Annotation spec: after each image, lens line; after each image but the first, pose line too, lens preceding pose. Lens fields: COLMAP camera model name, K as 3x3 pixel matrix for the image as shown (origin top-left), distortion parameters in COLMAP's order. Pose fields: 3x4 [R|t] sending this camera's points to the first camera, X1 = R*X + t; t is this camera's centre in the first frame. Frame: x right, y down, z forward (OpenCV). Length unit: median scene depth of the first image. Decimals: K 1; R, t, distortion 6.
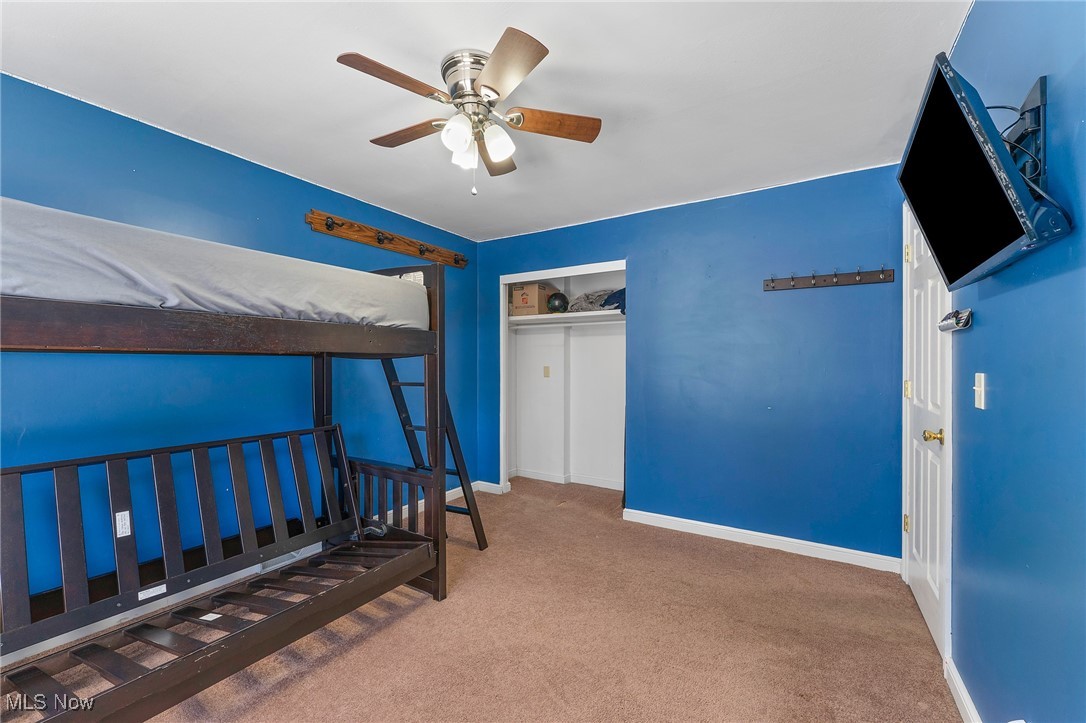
lens RADIAL K [[433.4, 0, 543.2], [0, 433.4, 364.7], [0, 0, 1]] dist [0.000350, 0.000180]
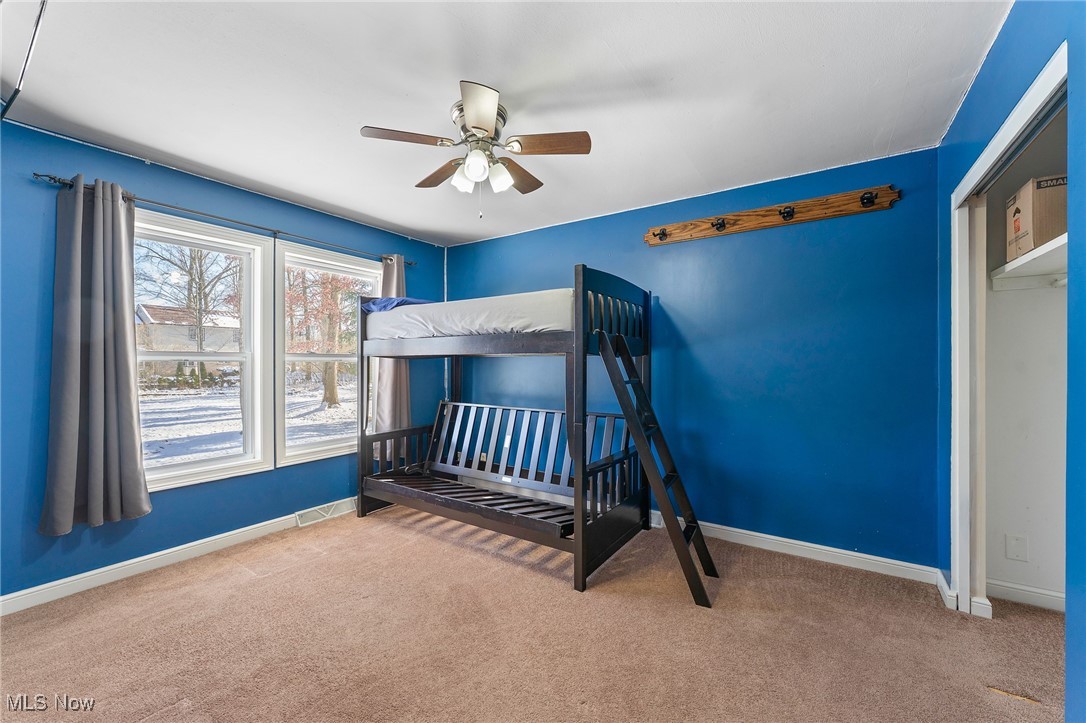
lens RADIAL K [[433.4, 0, 543.2], [0, 433.4, 364.7], [0, 0, 1]] dist [0.000350, 0.000180]
pose [[-0.022883, 0.003273, -0.999733, 0.828531], [-0.002884, 0.999990, 0.003340, 0.002558], [0.999734, 0.002959, -0.022874, 0.974834]]
